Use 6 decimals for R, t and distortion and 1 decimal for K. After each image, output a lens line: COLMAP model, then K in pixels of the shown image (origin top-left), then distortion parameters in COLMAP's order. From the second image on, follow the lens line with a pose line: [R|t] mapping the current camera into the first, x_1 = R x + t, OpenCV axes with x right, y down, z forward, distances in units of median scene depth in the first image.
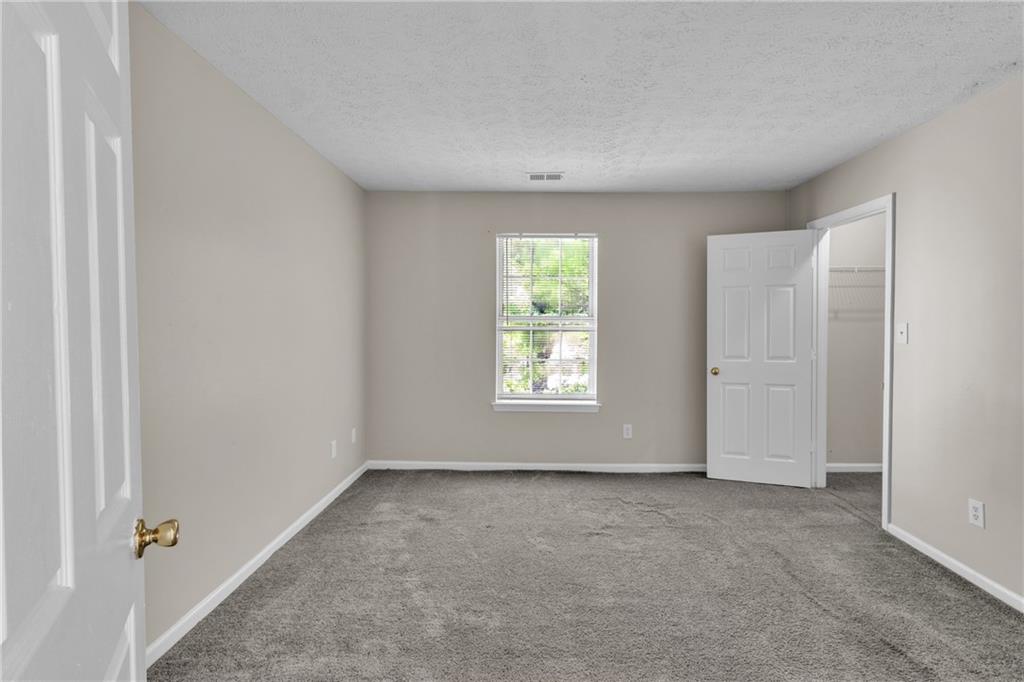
lens RADIAL K [[476.9, 0, 512.5], [0, 476.9, 334.3], [0, 0, 1]] dist [0.000245, 0.000348]
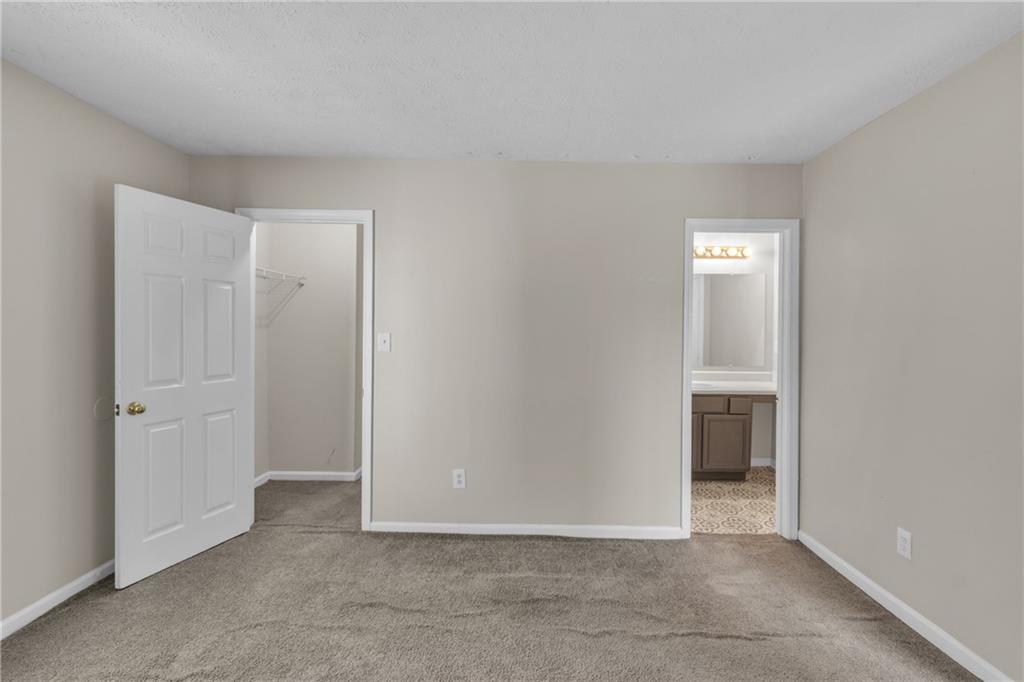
lens RADIAL K [[484.5, 0, 512.0], [0, 484.5, 341.0], [0, 0, 1]] dist [-0.000040, -0.000013]
pose [[-0.030650, -0.015326, 0.999413, -0.228888], [0.010862, 0.999818, 0.015665, -0.014659], [-0.999471, 0.011336, -0.030478, 0.576007]]
